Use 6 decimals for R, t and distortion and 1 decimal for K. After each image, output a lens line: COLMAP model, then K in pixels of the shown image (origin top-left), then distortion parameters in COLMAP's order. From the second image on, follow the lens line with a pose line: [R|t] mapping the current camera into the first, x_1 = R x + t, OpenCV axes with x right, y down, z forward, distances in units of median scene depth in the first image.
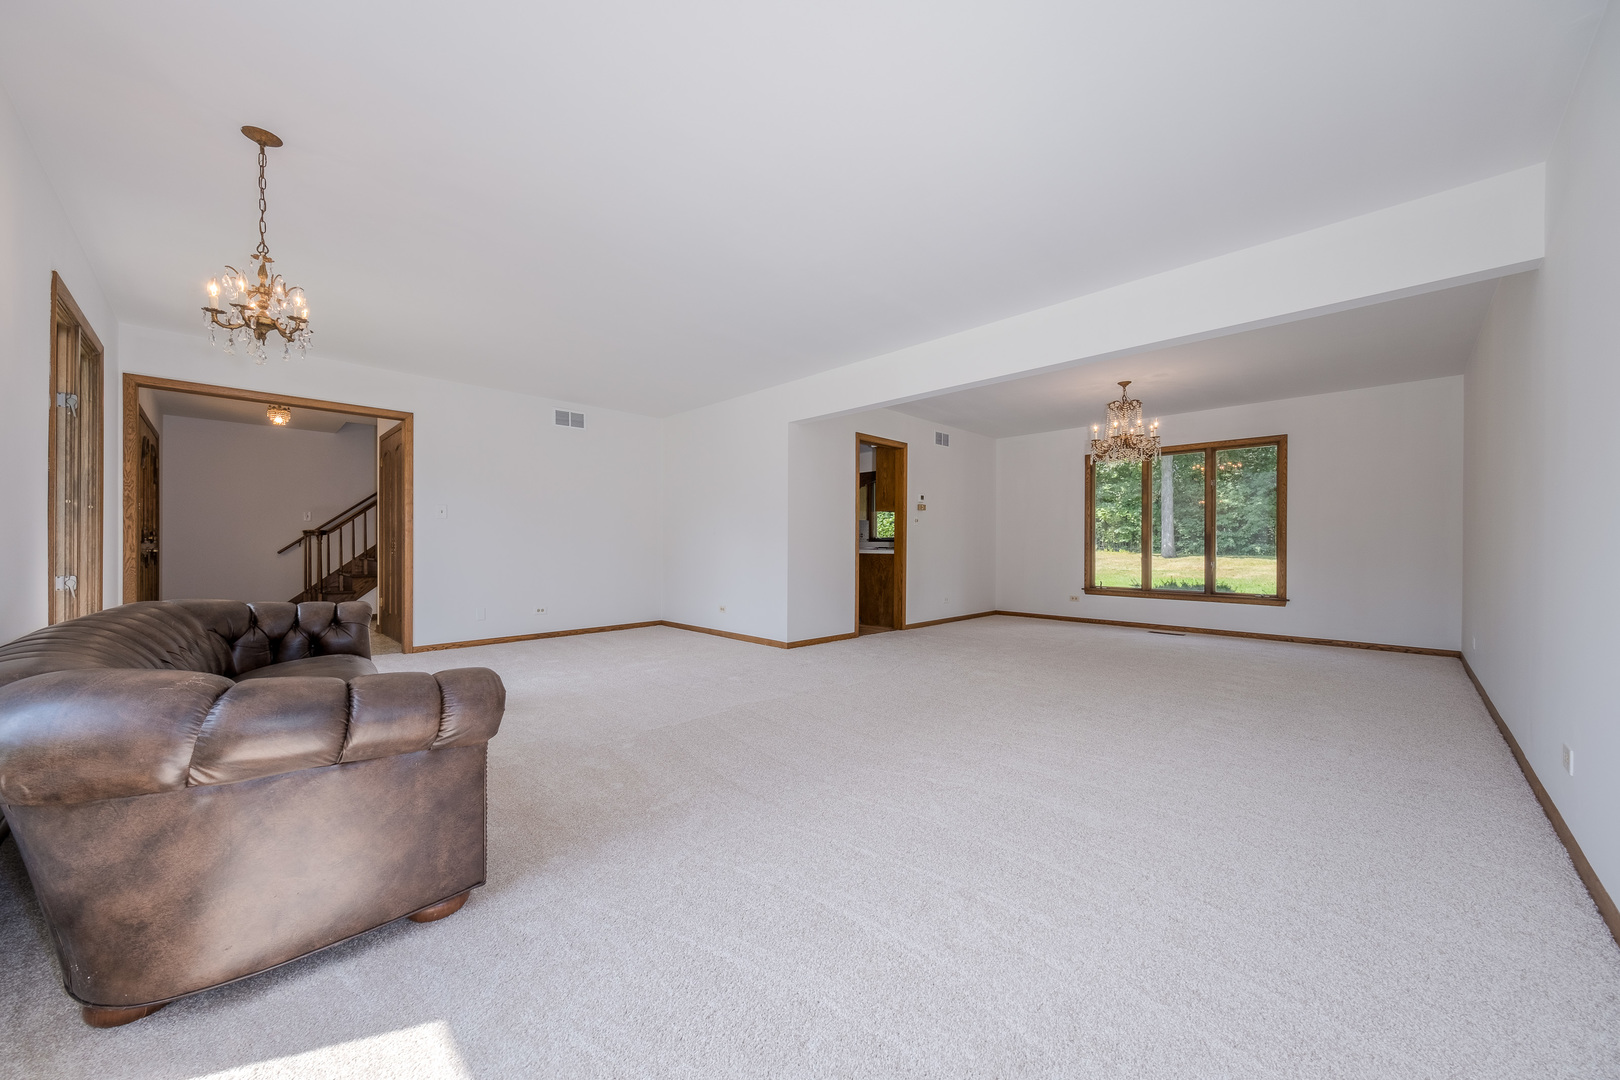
lens RADIAL K [[569.0, 0, 812.0], [0, 569.0, 544.7], [0, 0, 1]] dist [0.007628, -0.002300]
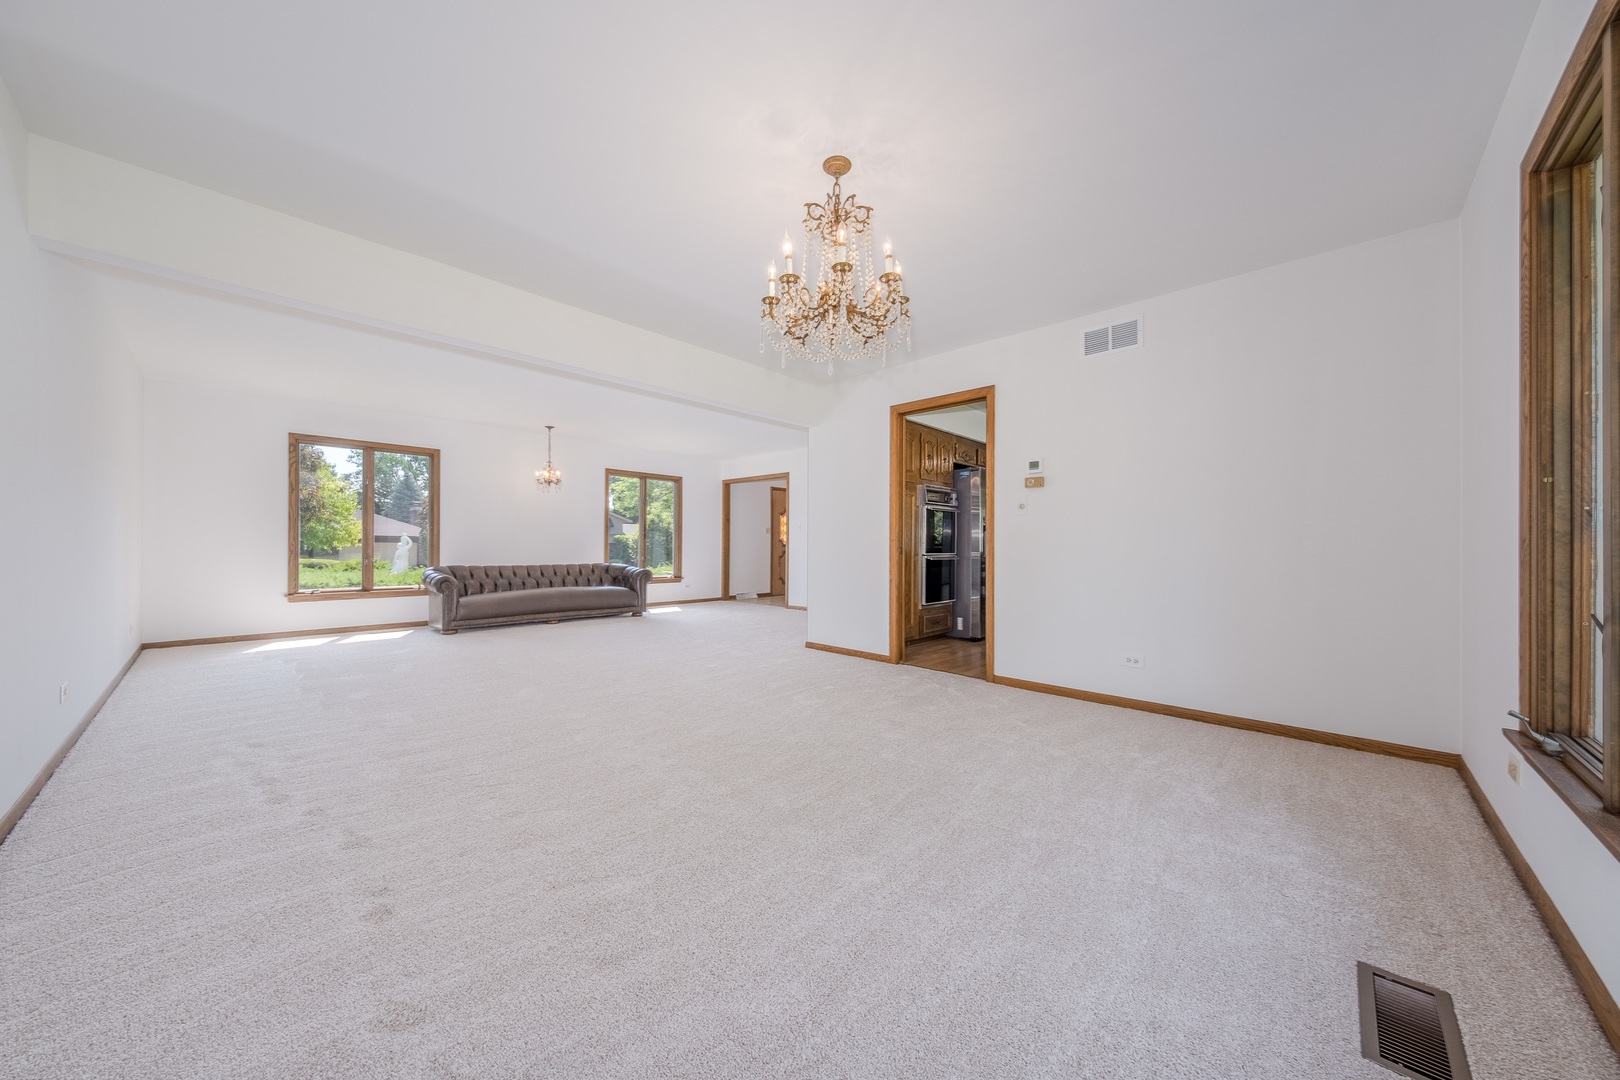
lens RADIAL K [[569.0, 0, 811.0], [0, 569.0, 544.7], [0, 0, 1]] dist [0.007628, -0.002300]
pose [[0.020088, -0.002435, -0.999795, 0.811269], [0.003783, 0.999990, -0.002359, -0.001827], [0.999791, -0.003735, 0.020097, 0.803347]]
